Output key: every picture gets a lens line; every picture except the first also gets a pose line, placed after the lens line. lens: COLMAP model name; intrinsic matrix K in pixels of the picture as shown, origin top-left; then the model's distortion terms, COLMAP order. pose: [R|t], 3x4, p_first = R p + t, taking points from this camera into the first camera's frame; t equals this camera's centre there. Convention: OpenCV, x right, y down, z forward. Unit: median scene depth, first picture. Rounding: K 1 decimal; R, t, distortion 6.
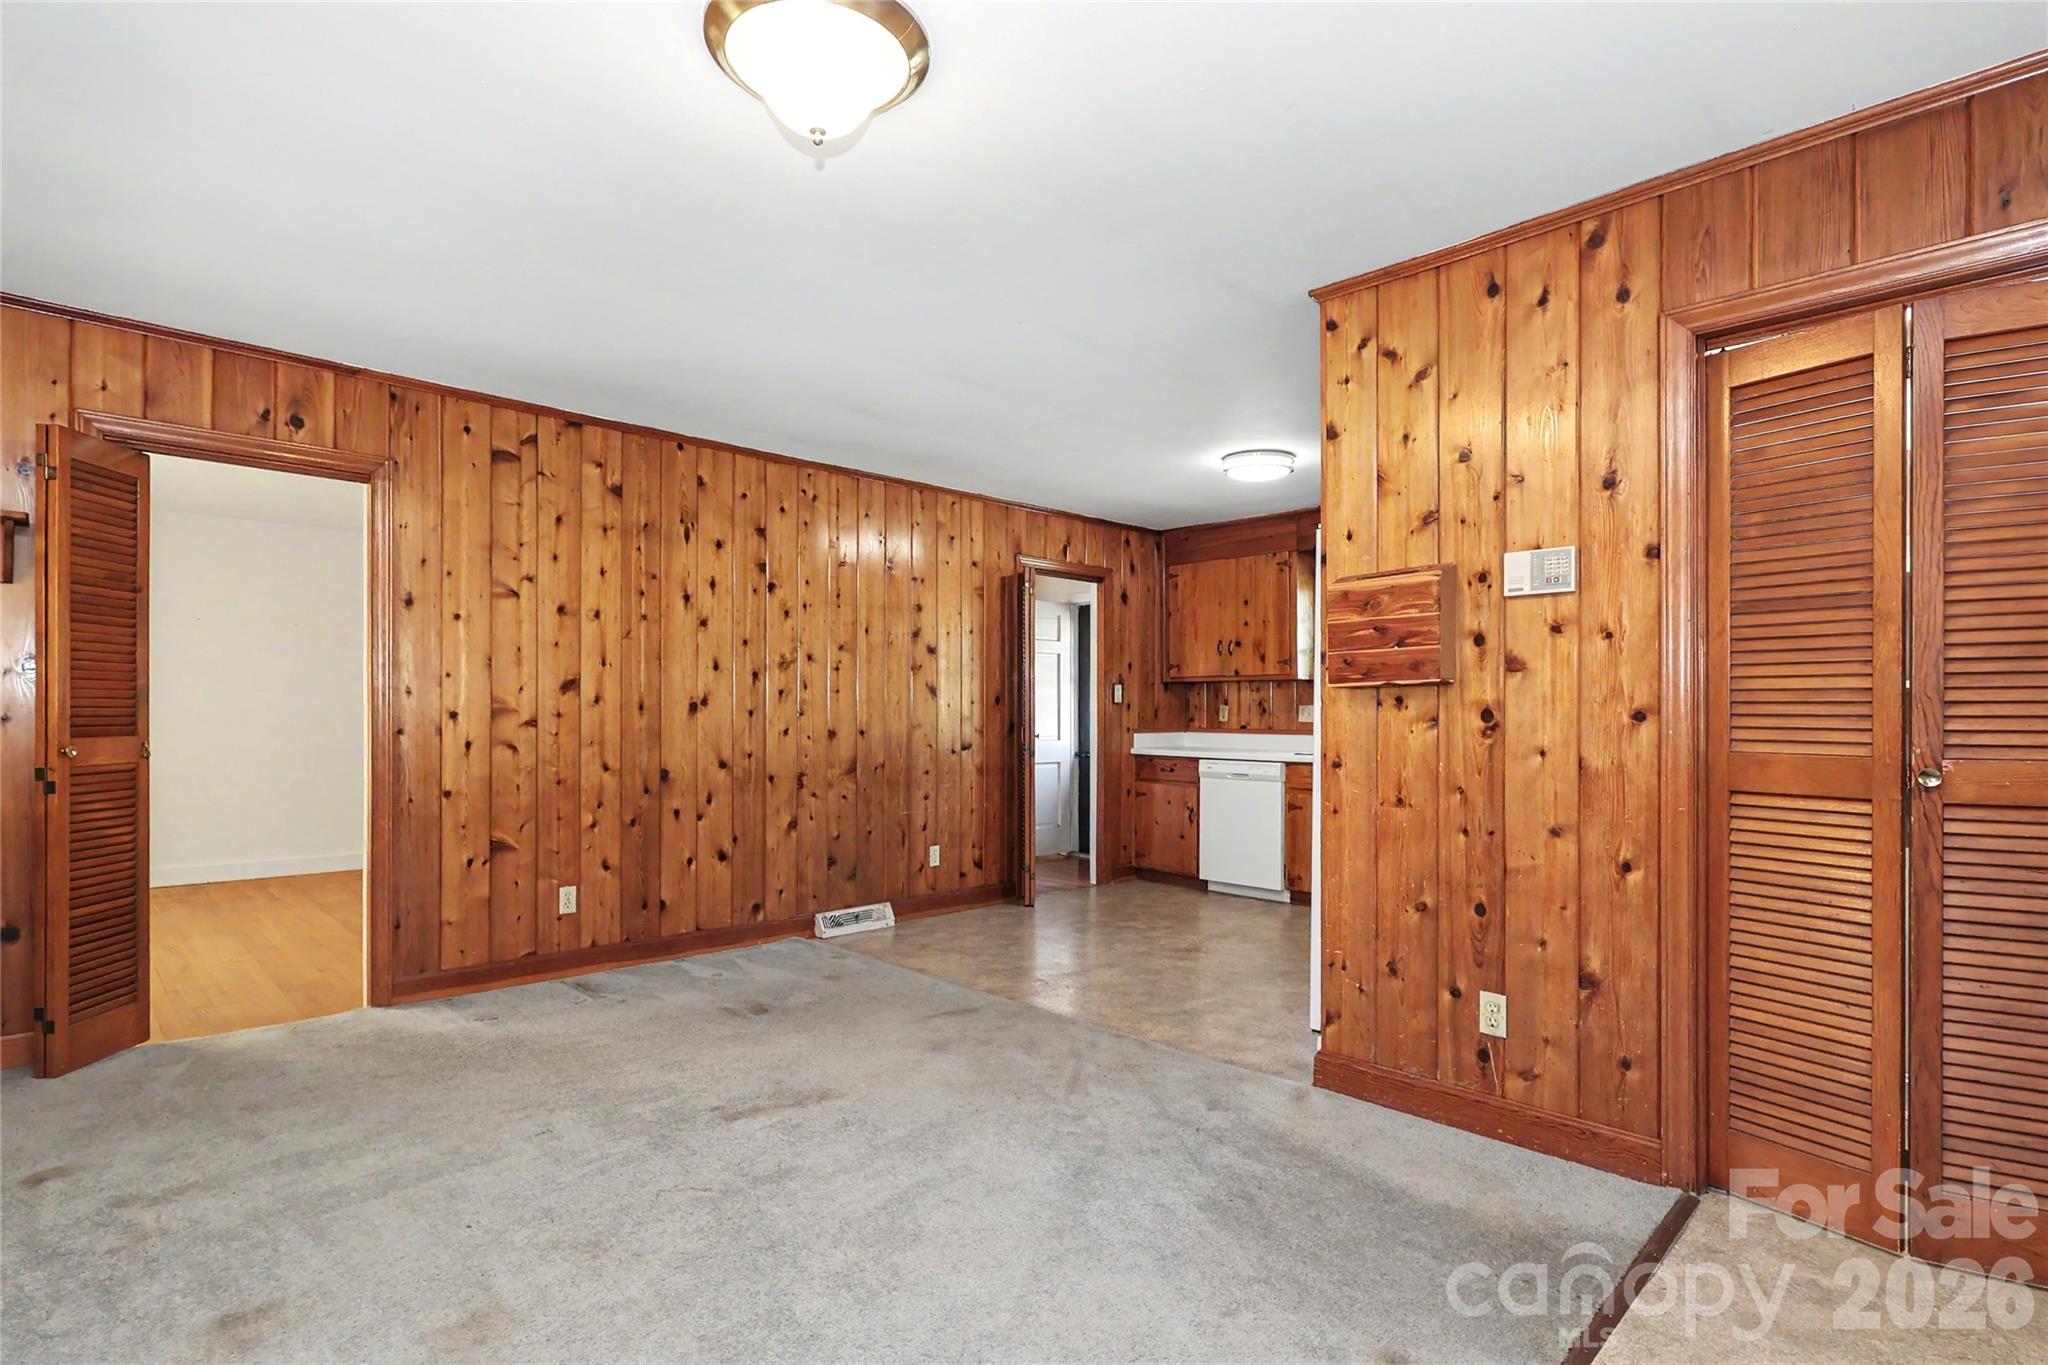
lens RADIAL K [[1009.7, 0, 1022.3], [0, 1009.7, 717.0], [0, 0, 1]] dist [-0.001425, 0.001618]
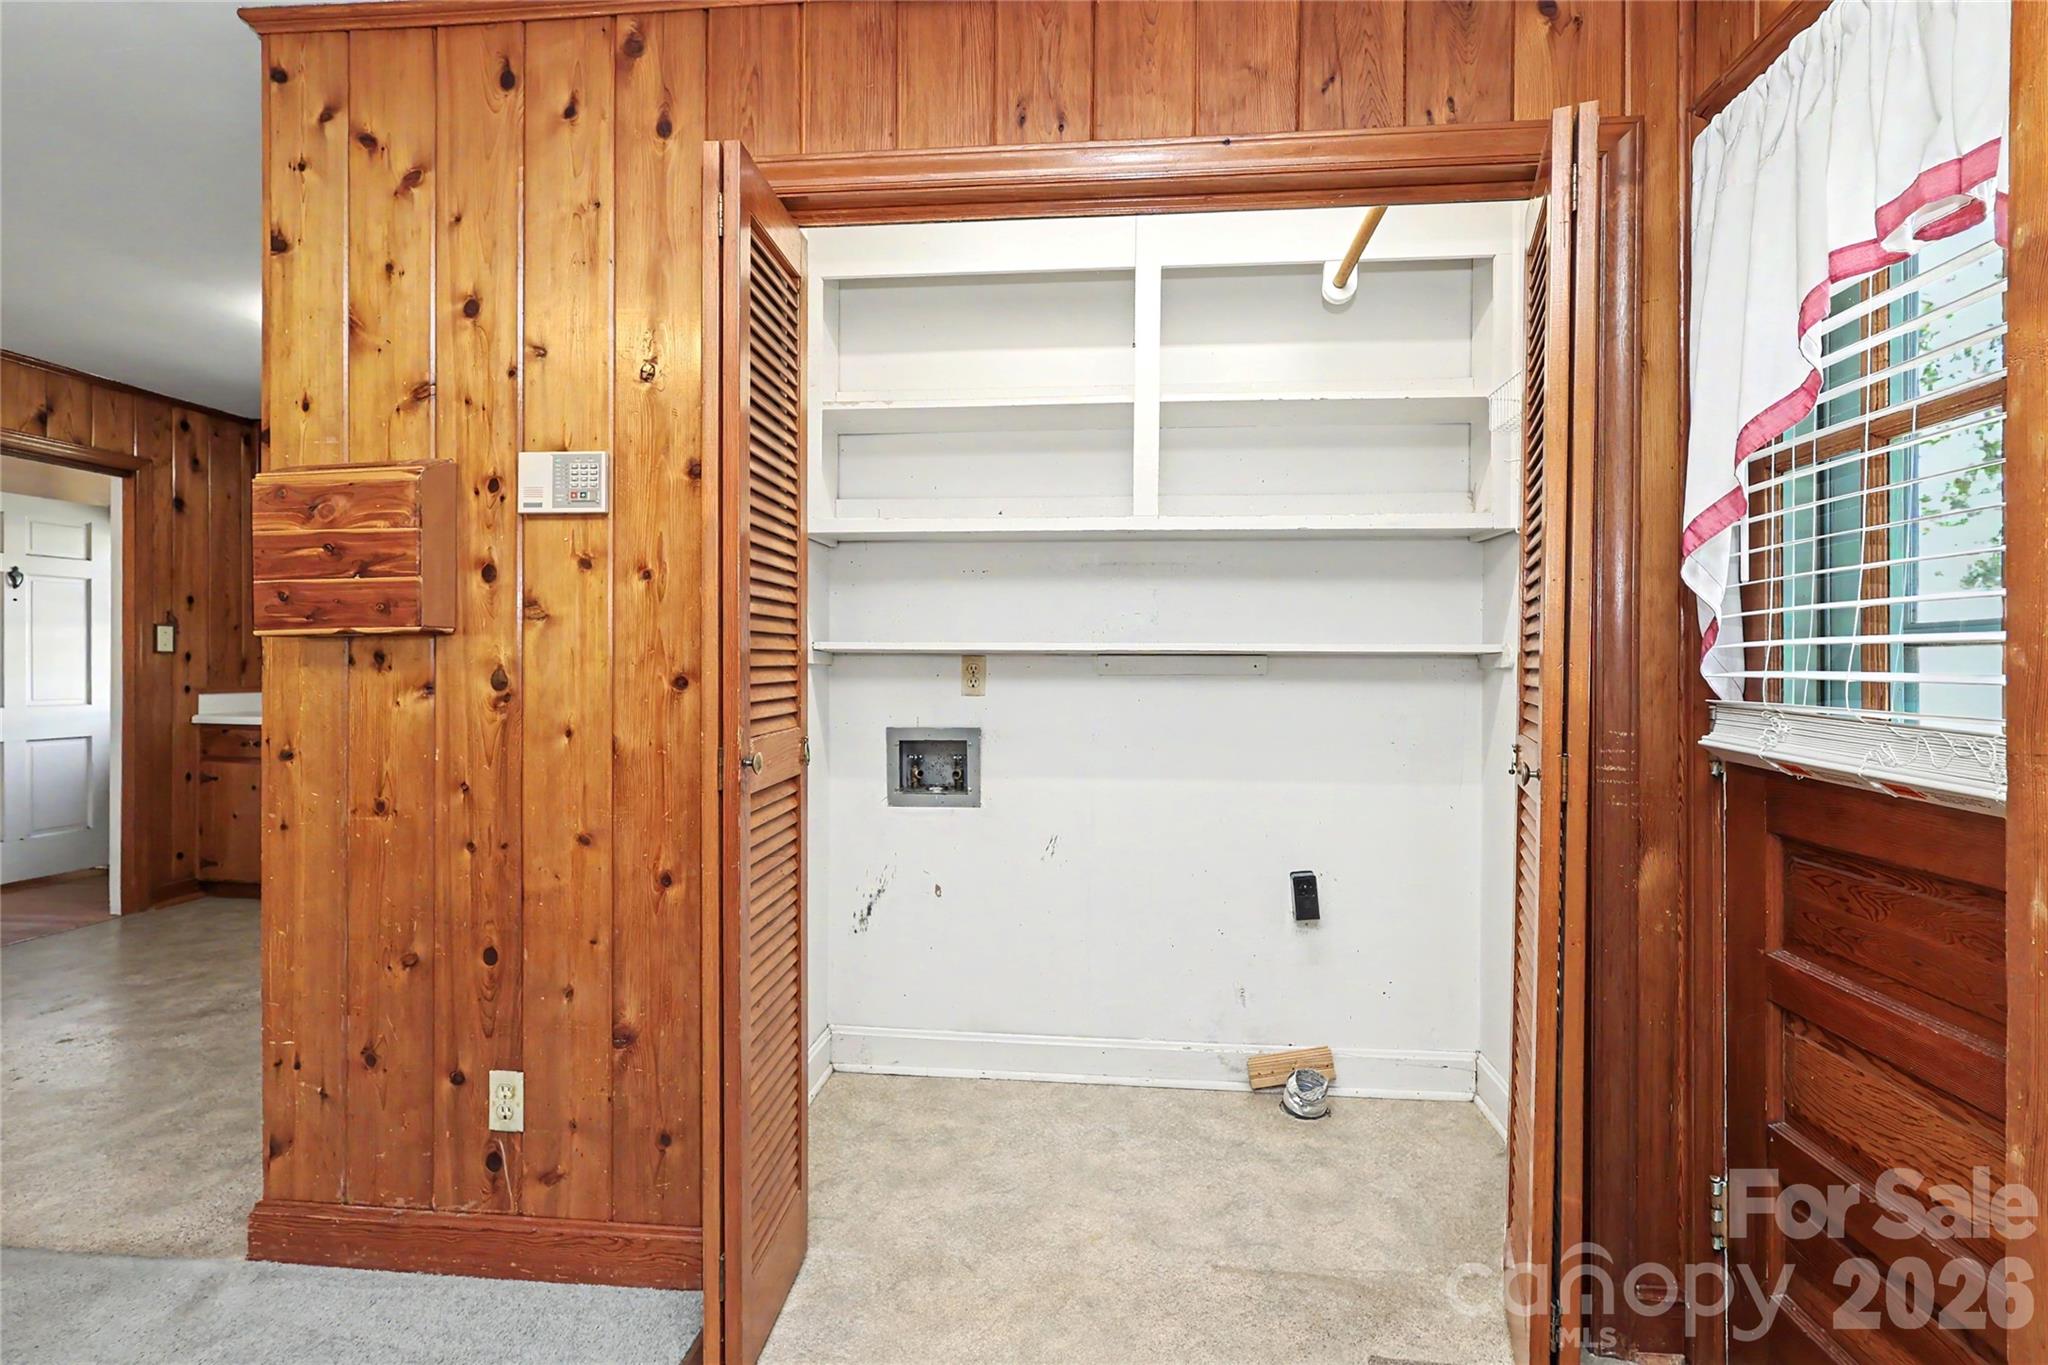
lens RADIAL K [[961.1, 0, 1031.1], [0, 961.1, 670.2], [0, 0, 1]] dist [-0.001626, -0.000084]
pose [[0.762159, -0.000118, 0.647390, 0.301977], [-0.002346, 0.999993, 0.002945, -0.011220], [-0.647385, -0.003763, 0.762153, 0.240453]]
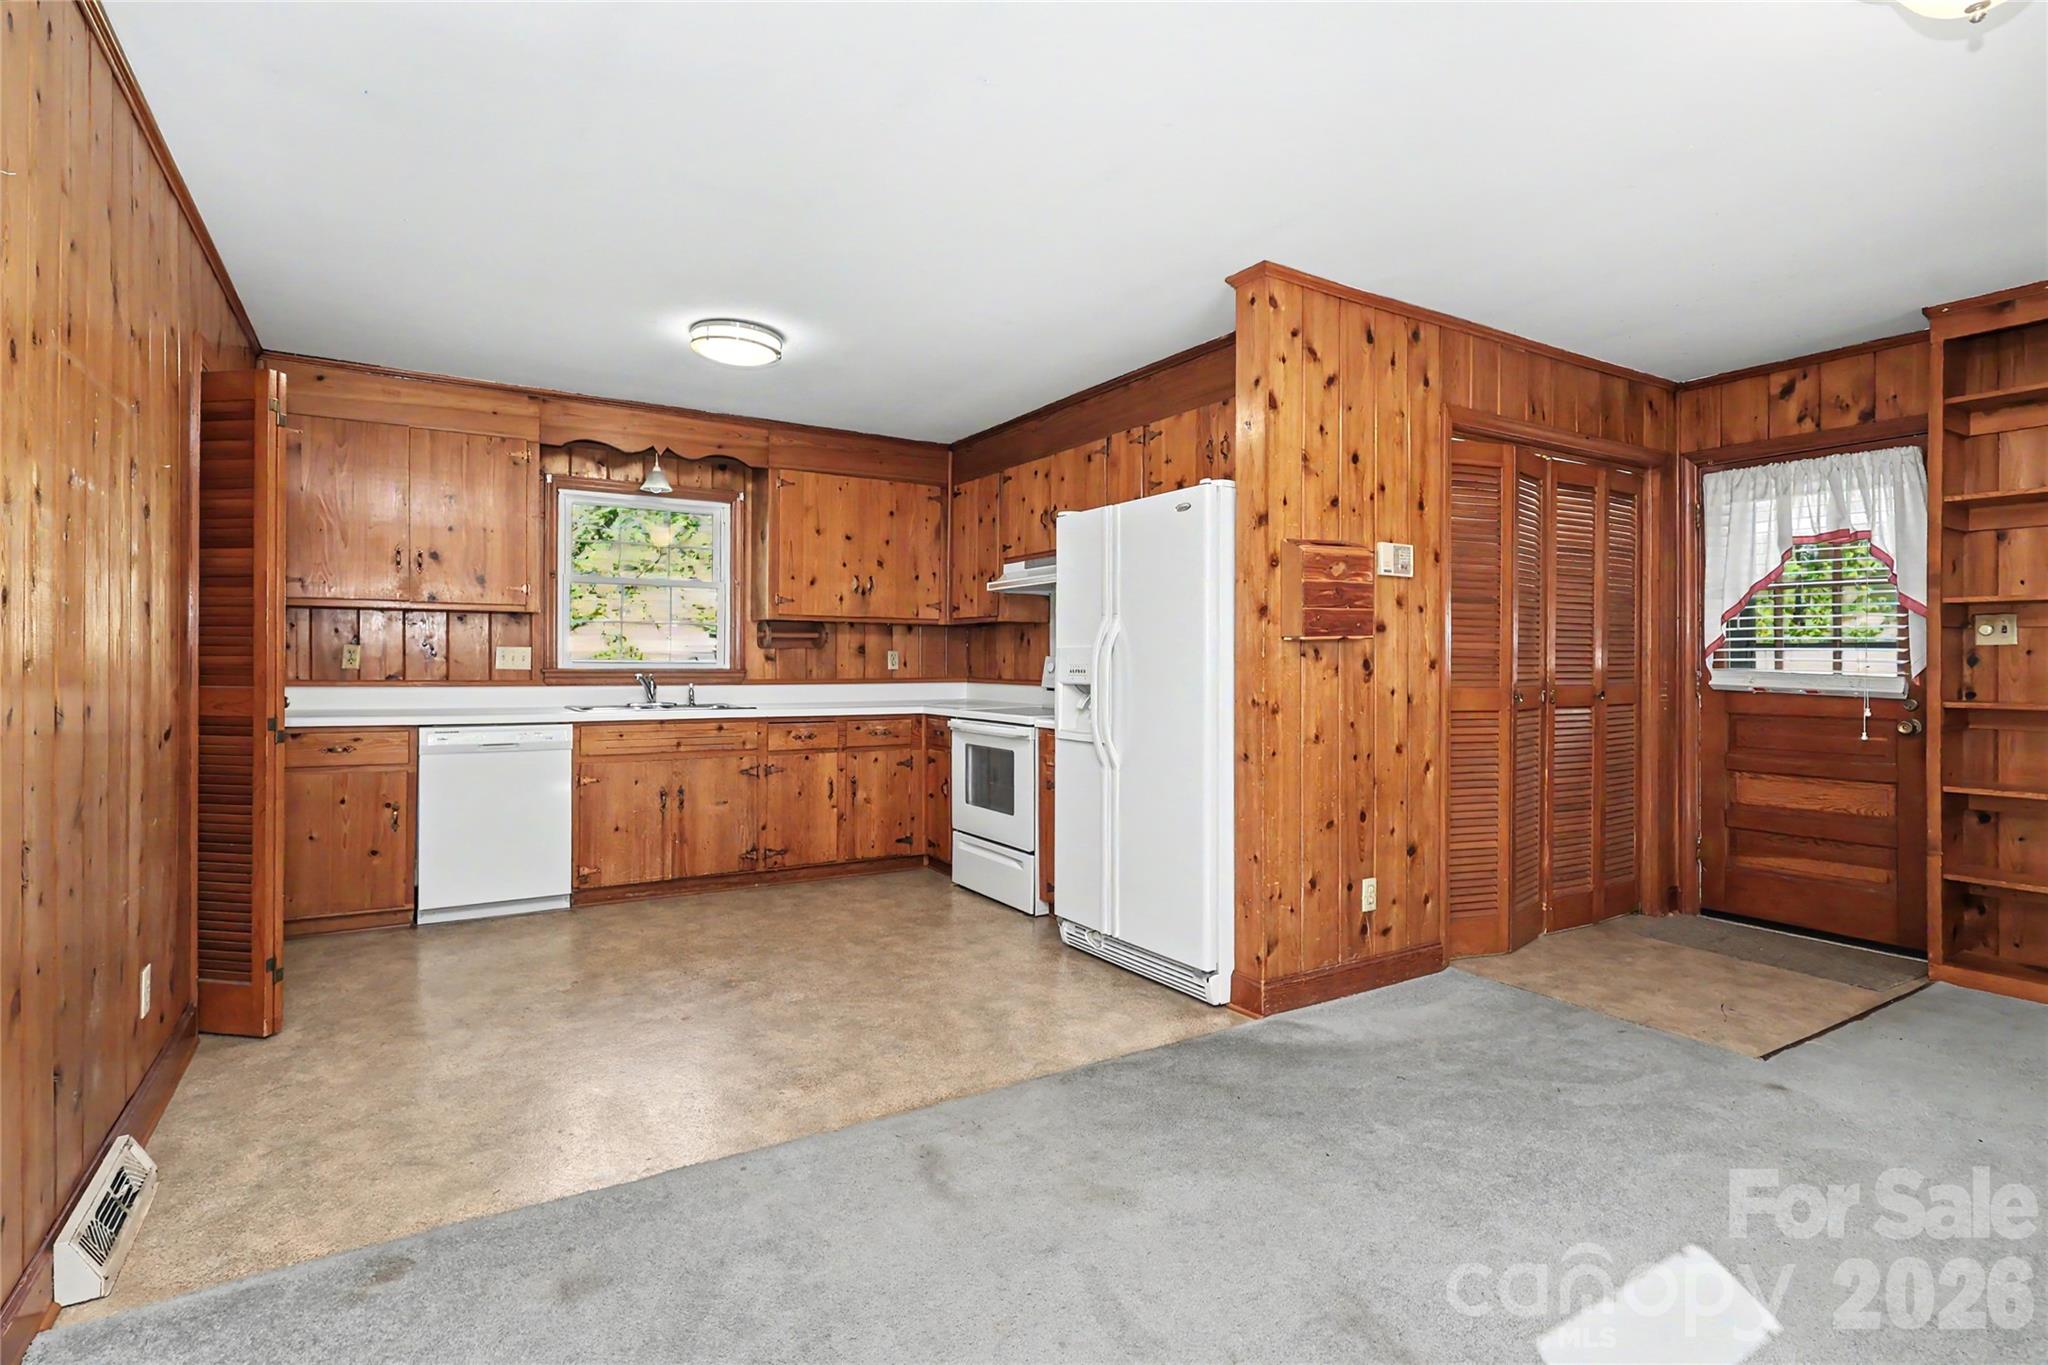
lens RADIAL K [[990.4, 0, 1017.9], [0, 990.4, 662.0], [0, 0, 1]] dist [-0.002261, 0.000224]
pose [[0.220614, -0.003063, 0.975356, -0.855157], [-0.002165, 0.999991, 0.003630, -0.008684], [-0.975359, -0.002913, 0.220606, 1.129679]]
